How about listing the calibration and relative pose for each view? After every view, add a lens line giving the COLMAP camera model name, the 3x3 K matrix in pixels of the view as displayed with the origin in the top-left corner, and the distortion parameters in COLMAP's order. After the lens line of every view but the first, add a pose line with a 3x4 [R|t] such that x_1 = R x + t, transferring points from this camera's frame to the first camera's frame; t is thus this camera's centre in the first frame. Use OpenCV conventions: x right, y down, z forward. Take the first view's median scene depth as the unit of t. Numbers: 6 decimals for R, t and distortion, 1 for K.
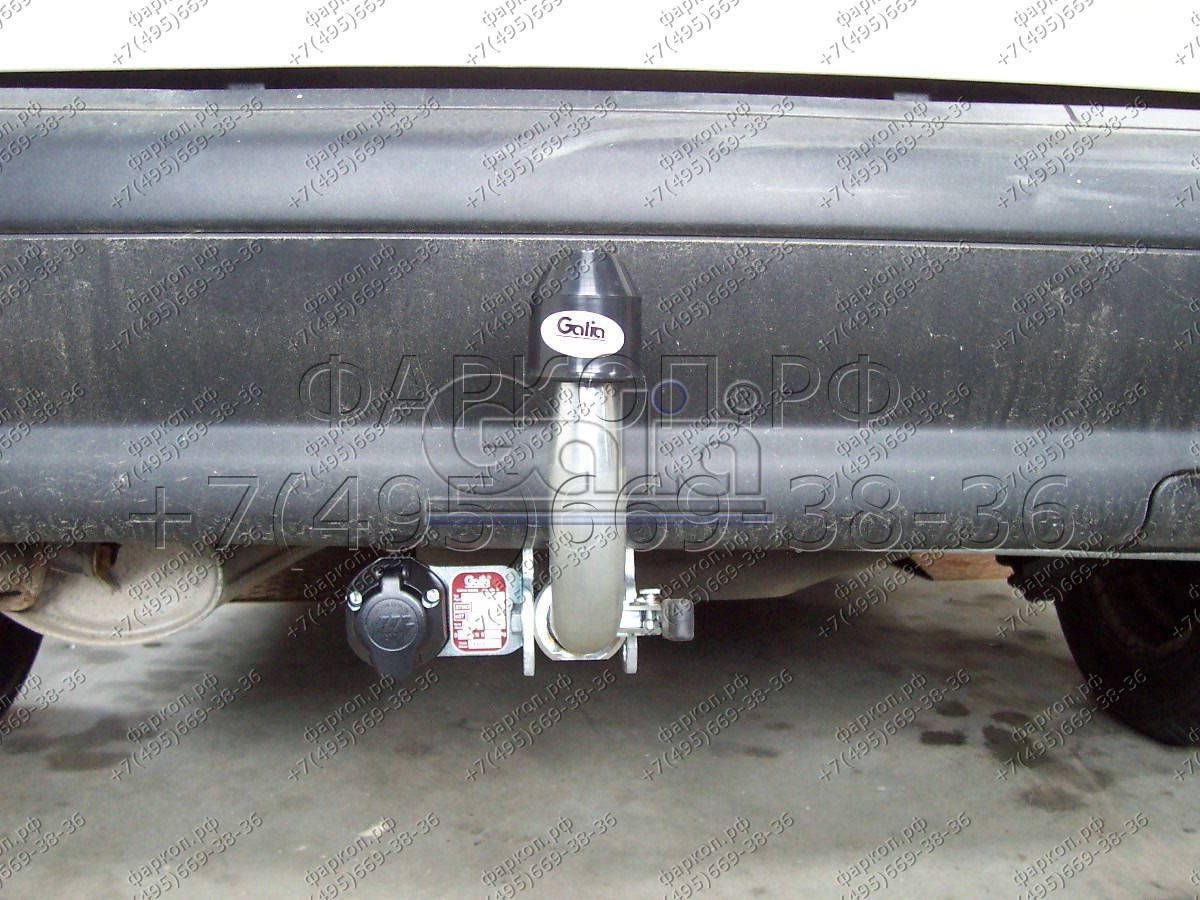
lens RADIAL K [[3898.1, 0, 598.6], [0, 3898.1, 452.1], [0, 0, 1]] dist [-0.160366, 0.000000]
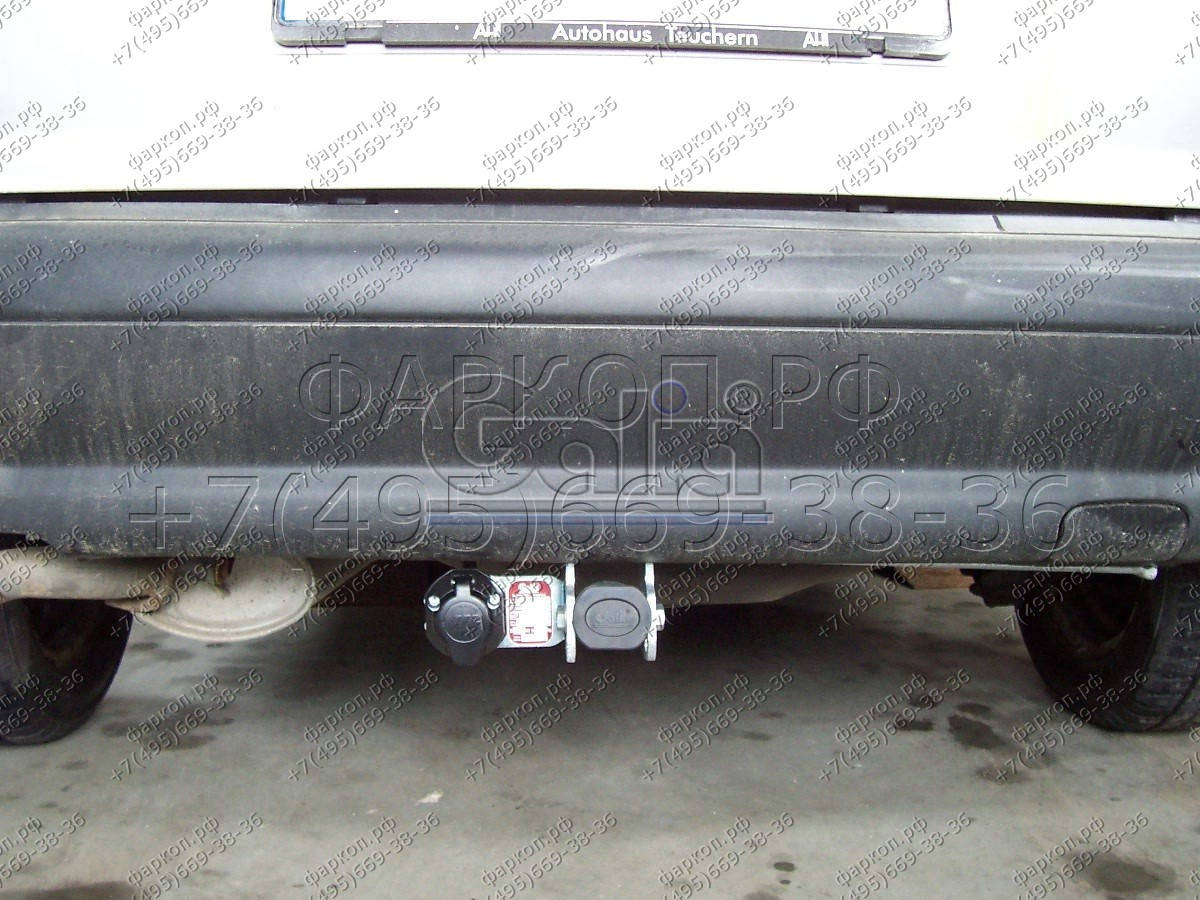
lens RADIAL K [[4537.3, 0, 600.9], [0, 4537.3, 448.8], [0, 0, 1]] dist [-0.098833, 0.000000]
pose [[0.999986, 0.002166, 0.004840, -0.013757], [-0.002174, 0.999996, 0.001679, -0.013135], [-0.004837, -0.001689, 0.999987, -0.425709]]
